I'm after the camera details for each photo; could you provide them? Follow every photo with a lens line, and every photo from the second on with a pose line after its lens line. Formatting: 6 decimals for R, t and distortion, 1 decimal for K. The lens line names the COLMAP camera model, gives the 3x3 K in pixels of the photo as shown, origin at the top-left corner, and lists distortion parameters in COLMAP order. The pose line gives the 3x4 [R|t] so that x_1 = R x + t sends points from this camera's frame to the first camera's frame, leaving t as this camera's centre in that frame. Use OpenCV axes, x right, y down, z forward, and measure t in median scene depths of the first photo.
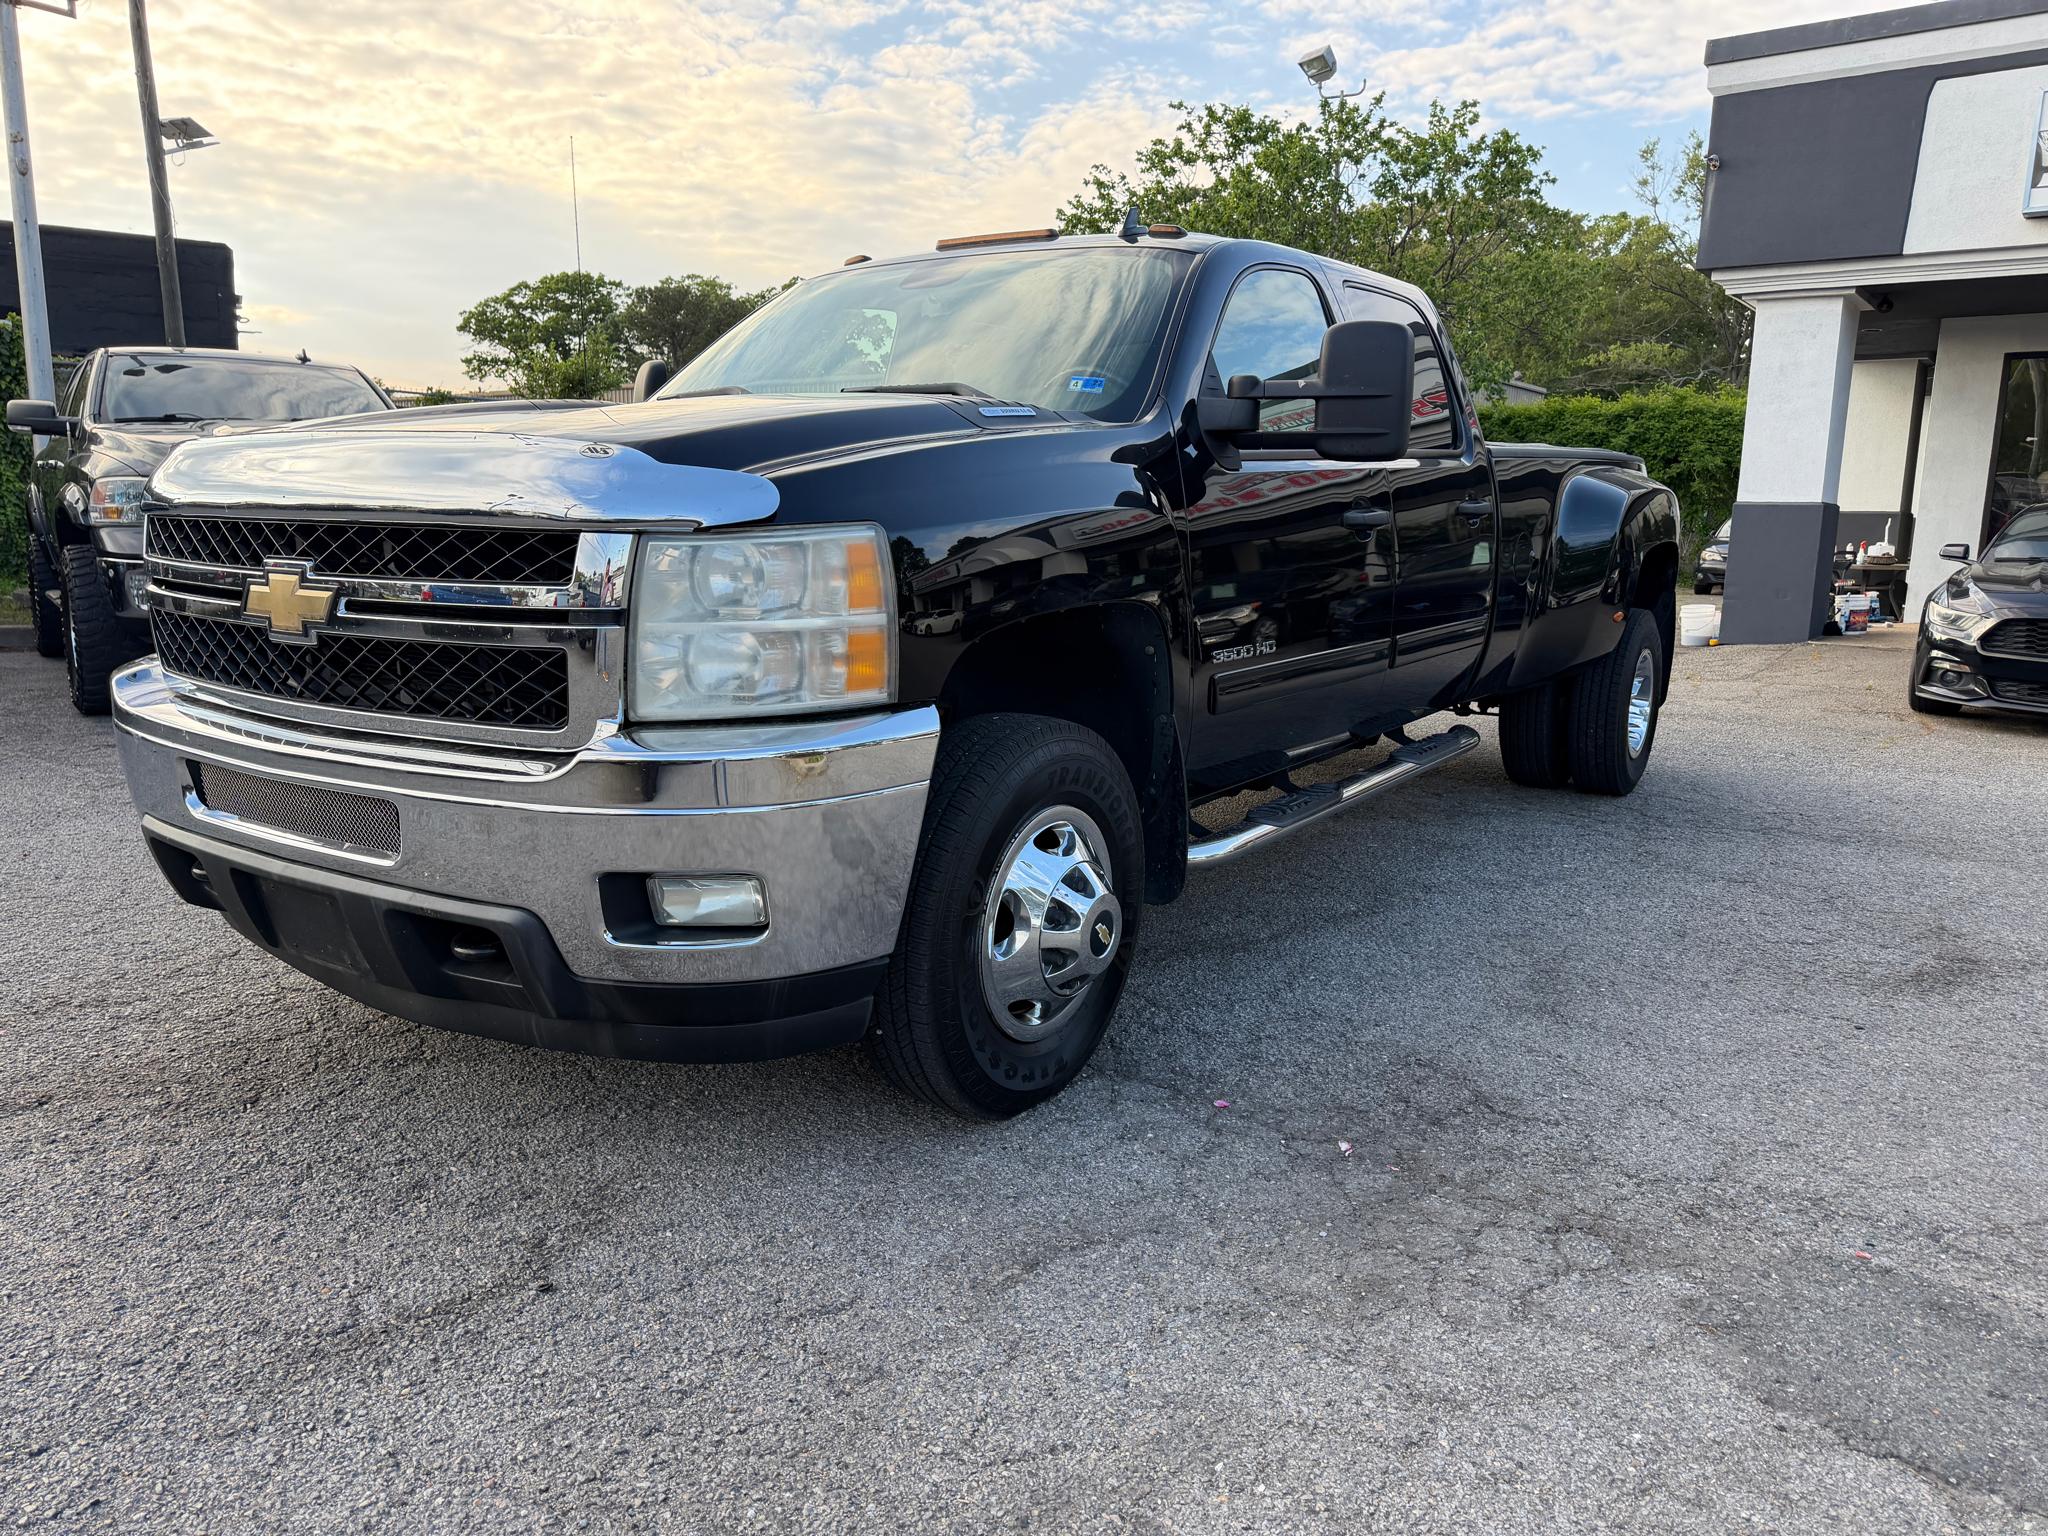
lens RADIAL K [[1447.0, 0, 1019.6], [0, 1447.0, 773.3], [0, 0, 1]] dist [0.014213, -0.006975]
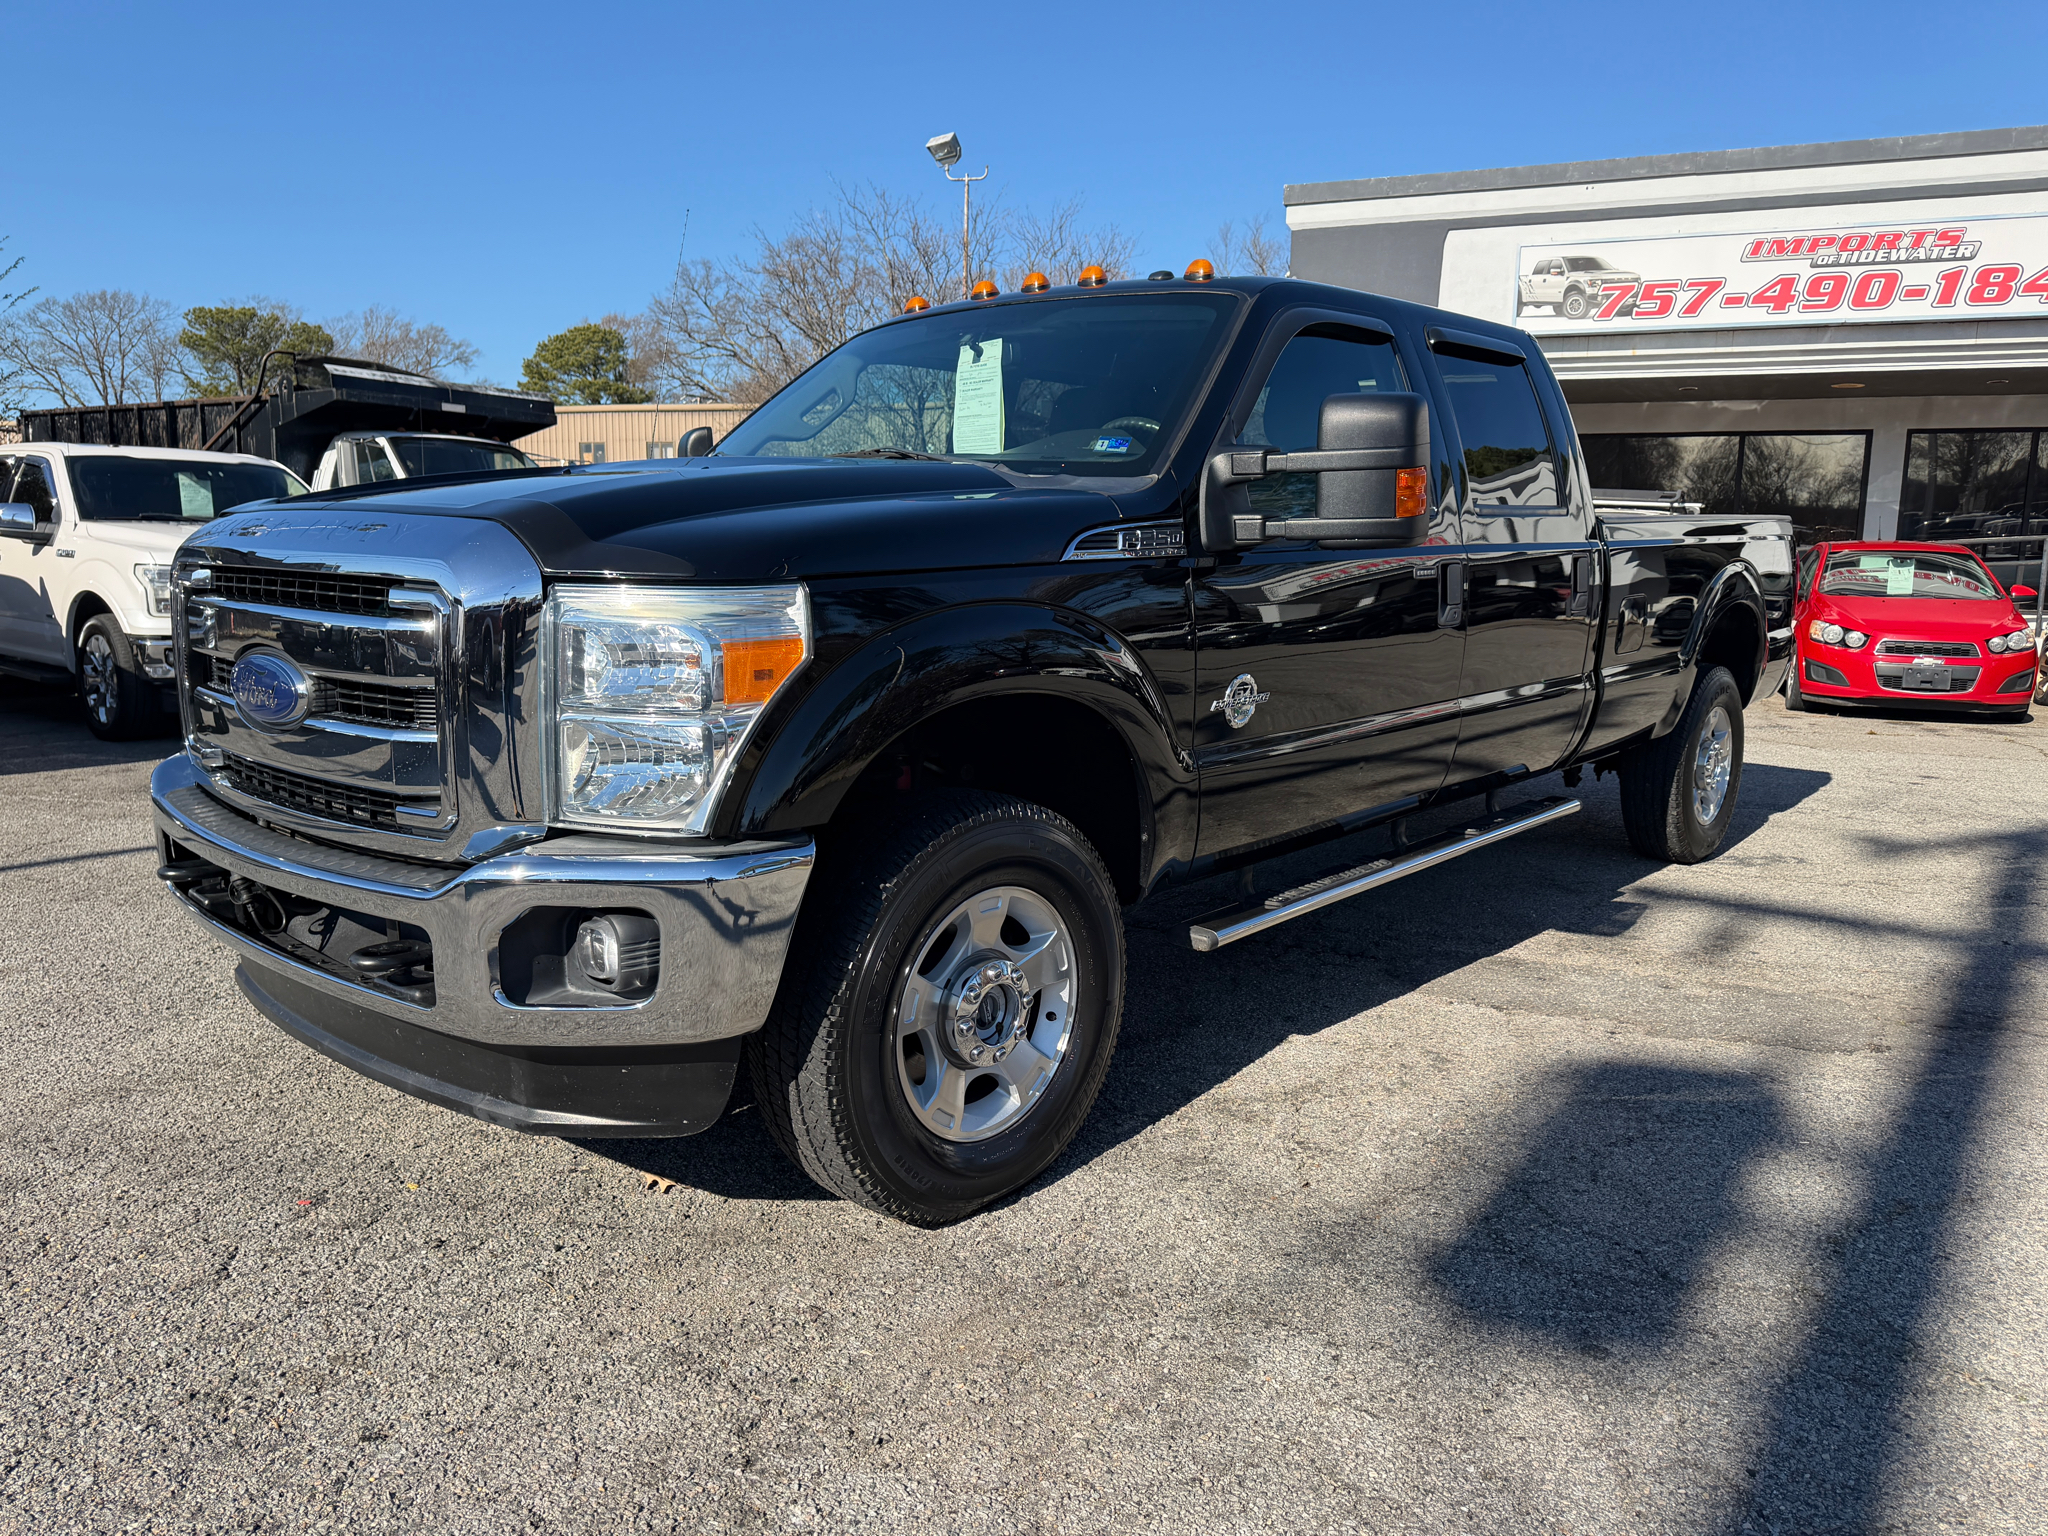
lens RADIAL K [[1445.3, 0, 1020.8], [0, 1445.3, 772.3], [0, 0, 1]] dist [0.012819, -0.014979]
pose [[0.965944, -0.039177, 0.255768, -0.063874], [0.045999, 0.998726, -0.020743, 0.013421], [-0.254629, 0.031802, 0.966516, -0.098545]]
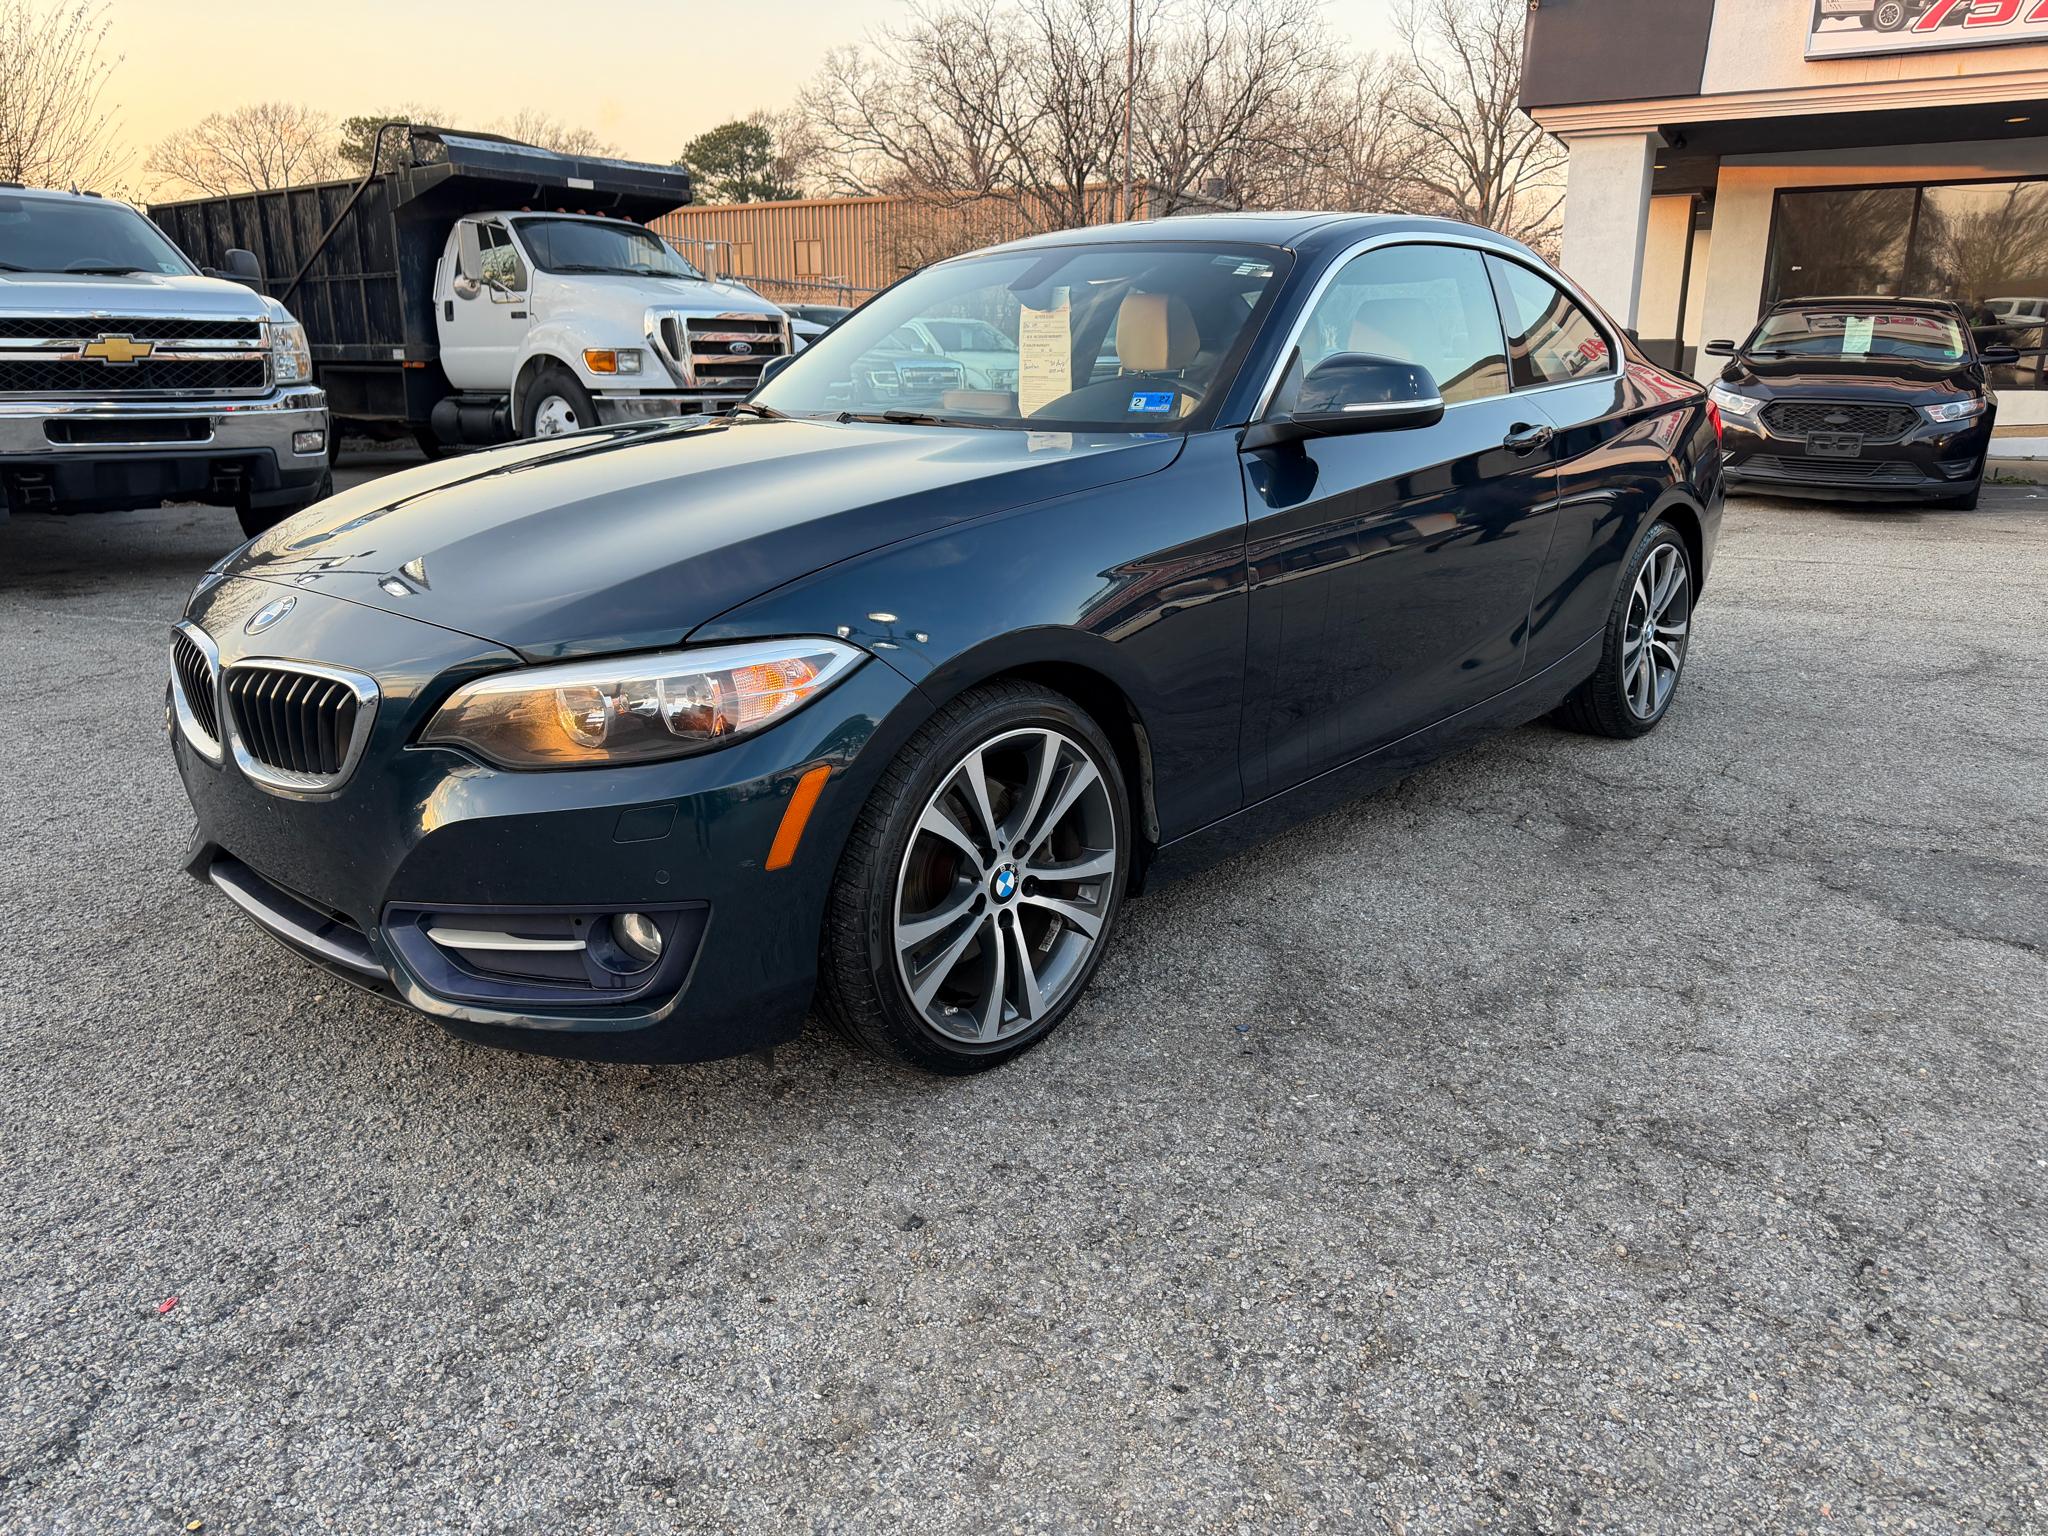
lens RADIAL K [[1450.8, 0, 1016.4], [0, 1450.8, 771.1], [0, 0, 1]] dist [-0.000830, 0.000068]
pose [[0.987794, -0.058940, 0.144182, -0.060291], [0.044541, 0.993875, 0.101135, 0.010698], [-0.149260, -0.093478, 0.984370, -0.029792]]
